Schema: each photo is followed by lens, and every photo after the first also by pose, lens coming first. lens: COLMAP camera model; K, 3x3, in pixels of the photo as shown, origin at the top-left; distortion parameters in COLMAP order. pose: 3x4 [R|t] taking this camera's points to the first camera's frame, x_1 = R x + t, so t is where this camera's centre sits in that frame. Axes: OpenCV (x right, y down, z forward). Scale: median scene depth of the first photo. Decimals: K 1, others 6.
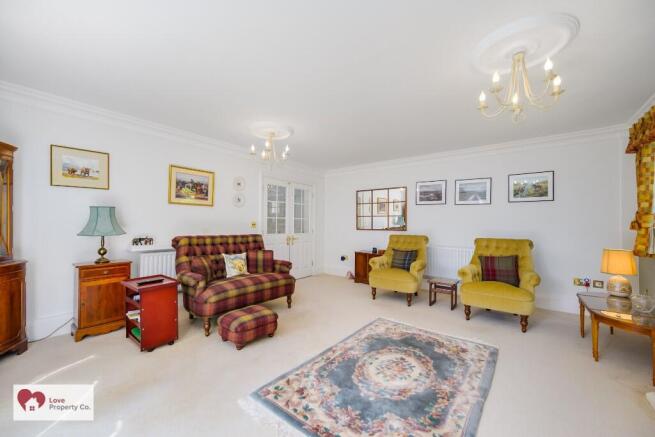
lens RADIAL K [[259.5, 0, 327.5], [0, 259.5, 218.5], [0, 0, 1]] dist [-0.000790, 0.000074]
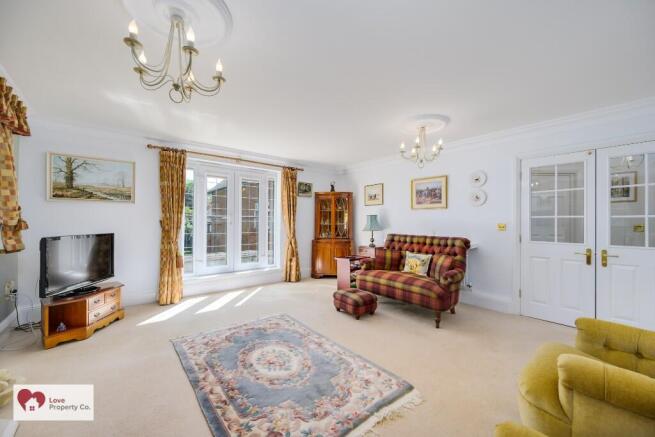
lens RADIAL K [[259.5, 0, 327.5], [0, 259.5, 218.5], [0, 0, 1]] dist [-0.000790, 0.000074]
pose [[-0.214450, -0.026359, -0.976379, 0.851124], [0.008313, 0.999550, -0.028810, 0.024497], [0.976699, -0.014295, -0.214135, 0.977006]]
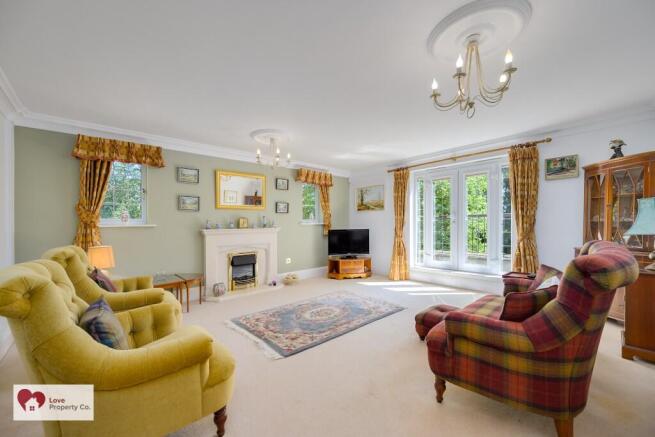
lens RADIAL K [[259.5, 0, 327.5], [0, 259.5, 218.5], [0, 0, 1]] dist [-0.000790, 0.000074]
pose [[-0.983738, 0.007234, 0.179463, -0.040572], [0.000749, 0.999345, -0.036178, 0.038067], [-0.179607, -0.035455, -0.983099, 1.747141]]
